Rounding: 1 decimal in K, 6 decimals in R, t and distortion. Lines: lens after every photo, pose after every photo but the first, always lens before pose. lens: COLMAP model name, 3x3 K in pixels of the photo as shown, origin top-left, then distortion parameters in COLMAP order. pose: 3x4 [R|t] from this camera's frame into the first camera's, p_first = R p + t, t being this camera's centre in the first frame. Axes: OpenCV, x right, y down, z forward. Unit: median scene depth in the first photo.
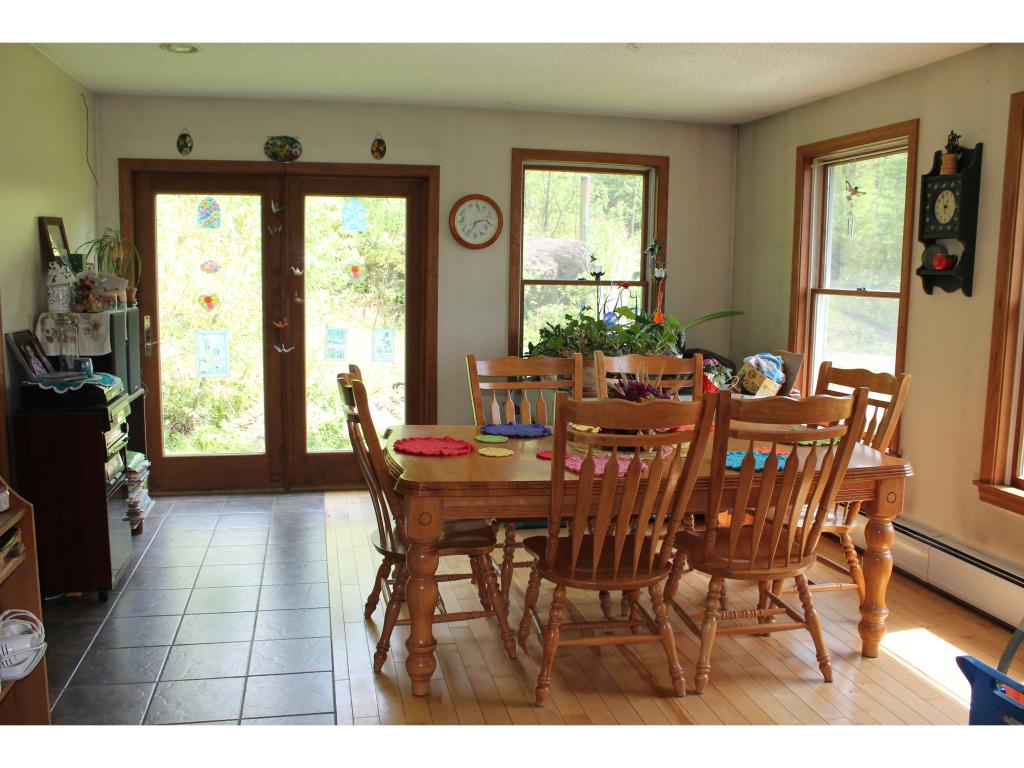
lens RADIAL K [[861.9, 0, 501.8], [0, 861.9, 383.6], [0, 0, 1]] dist [-0.166901, 0.145067]
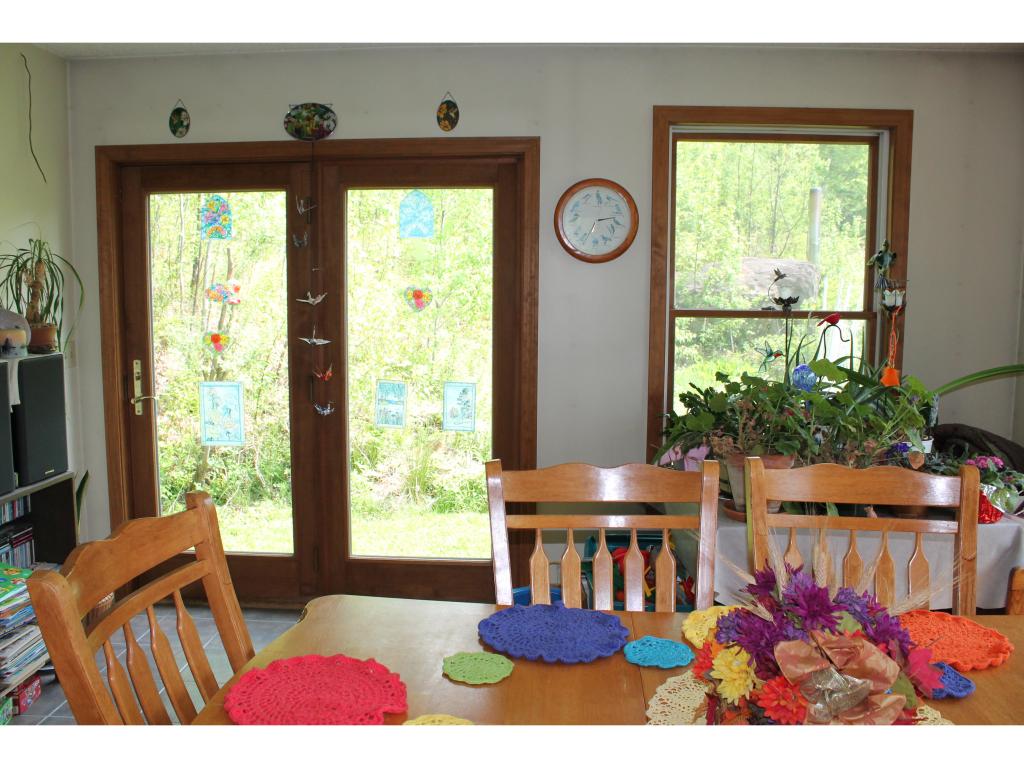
lens RADIAL K [[861.9, 0, 501.8], [0, 861.9, 383.6], [0, 0, 1]] dist [-0.166901, 0.145067]
pose [[0.964450, 0.017064, -0.263715, 0.079777], [-0.024908, 0.999340, -0.026427, -0.050490], [0.263090, 0.032056, 0.964239, 0.389880]]
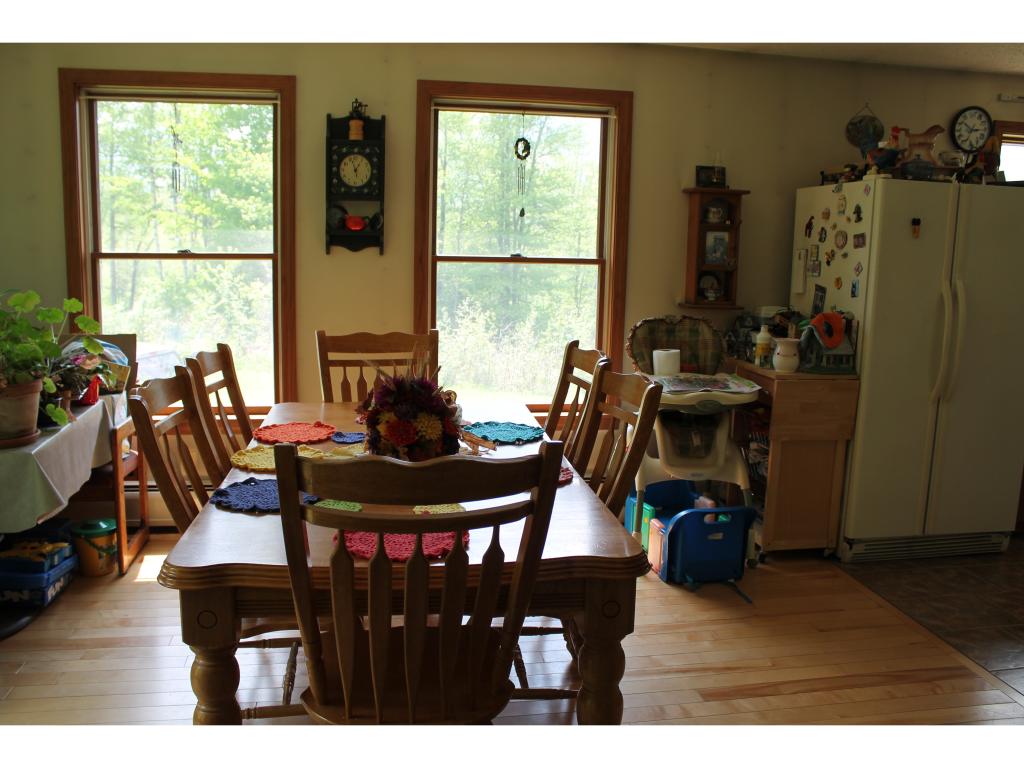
lens RADIAL K [[861.9, 0, 501.8], [0, 861.9, 383.6], [0, 0, 1]] dist [-0.166901, 0.145067]
pose [[0.055276, -0.172941, 0.983380, -0.417208], [0.108310, 0.980112, 0.166278, -0.079692], [-0.992579, 0.097319, 0.072908, 0.566086]]
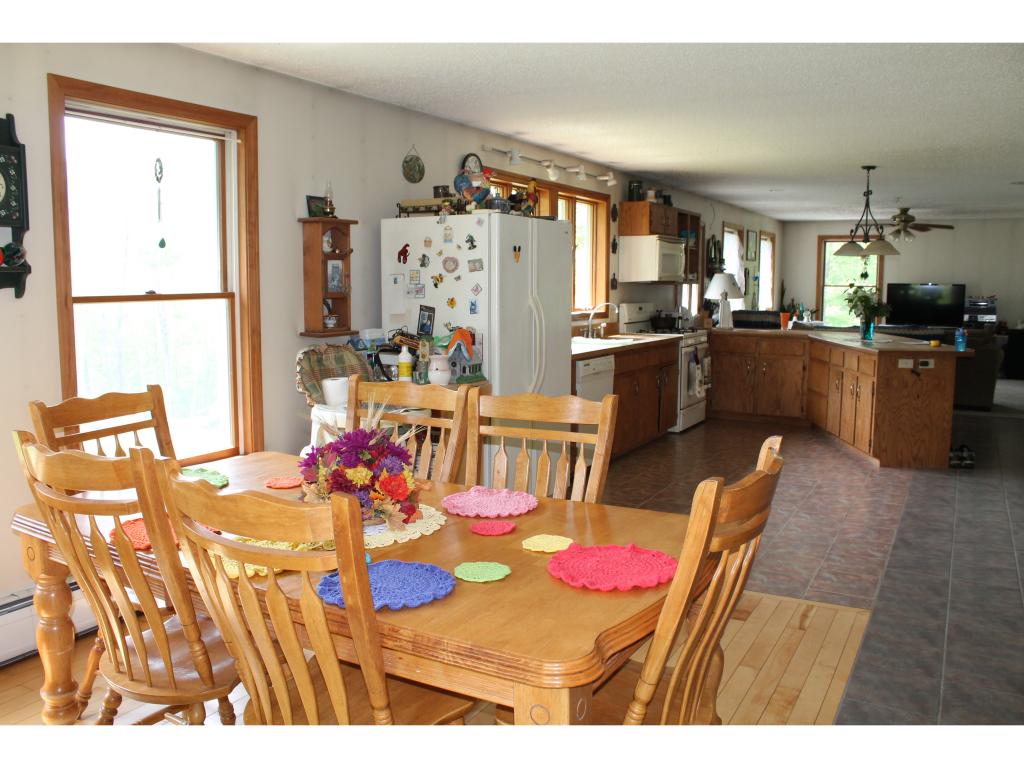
lens RADIAL K [[865.0, 0, 499.5], [0, 865.0, 382.5], [0, 0, 1]] dist [-0.166812, 0.149210]
pose [[-0.743850, -0.095843, 0.661439, -0.264375], [0.074132, 0.971726, 0.224172, -0.127025], [-0.664223, 0.215784, -0.715713, 0.945974]]
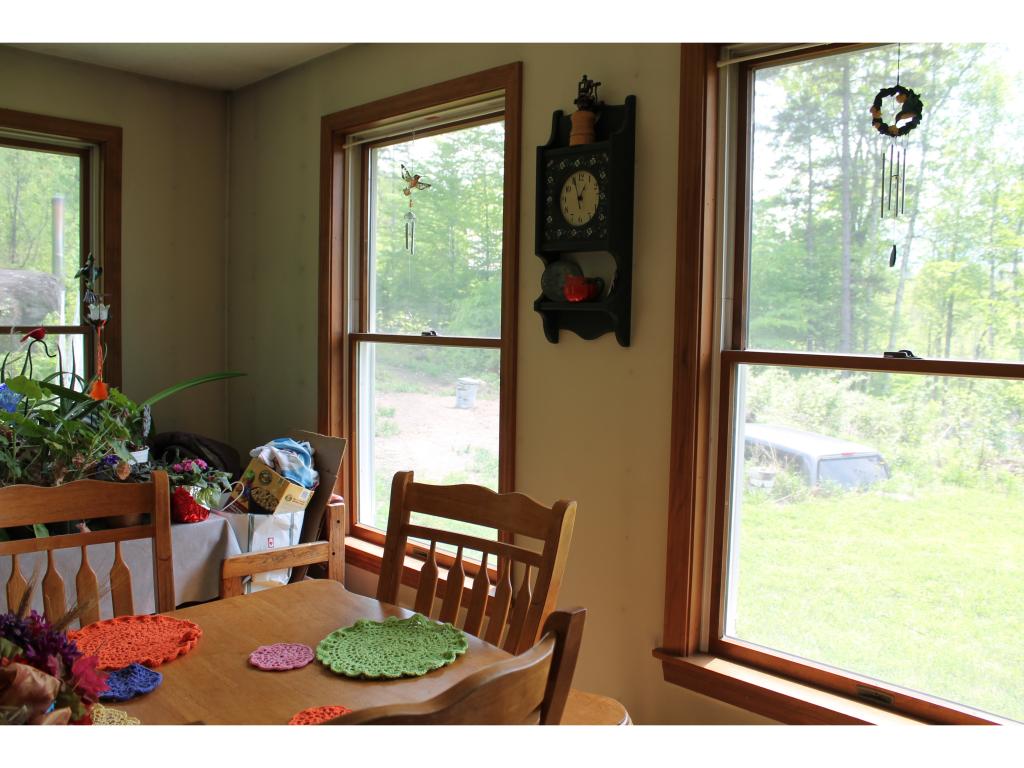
lens RADIAL K [[861.9, 0, 501.8], [0, 861.9, 383.6], [0, 0, 1]] dist [-0.166901, 0.145067]
pose [[0.844718, -0.040170, 0.533702, 0.111731], [0.063556, 0.997652, -0.025504, -0.049511], [-0.531424, 0.055464, 0.845288, 0.379988]]
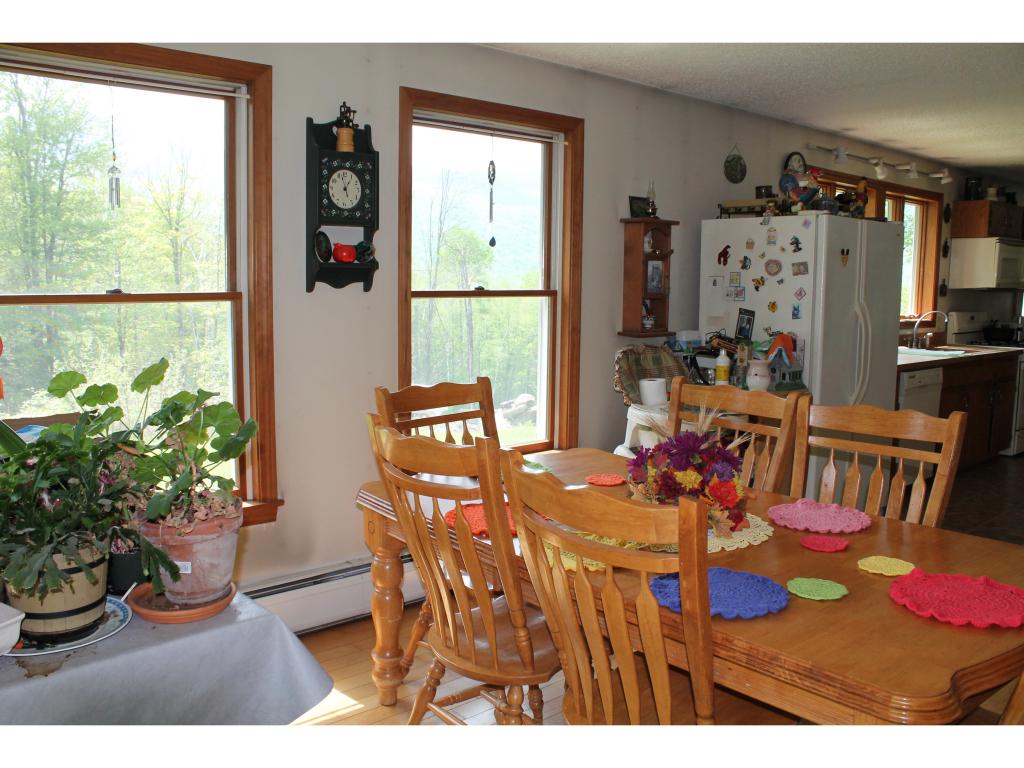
lens RADIAL K [[865.0, 0, 499.5], [0, 865.0, 382.5], [0, 0, 1]] dist [-0.166812, 0.149210]
pose [[-0.475512, -0.126154, 0.870617, -0.250888], [0.097433, 0.976023, 0.194644, -0.129392], [-0.874297, 0.177383, -0.451819, 0.961465]]
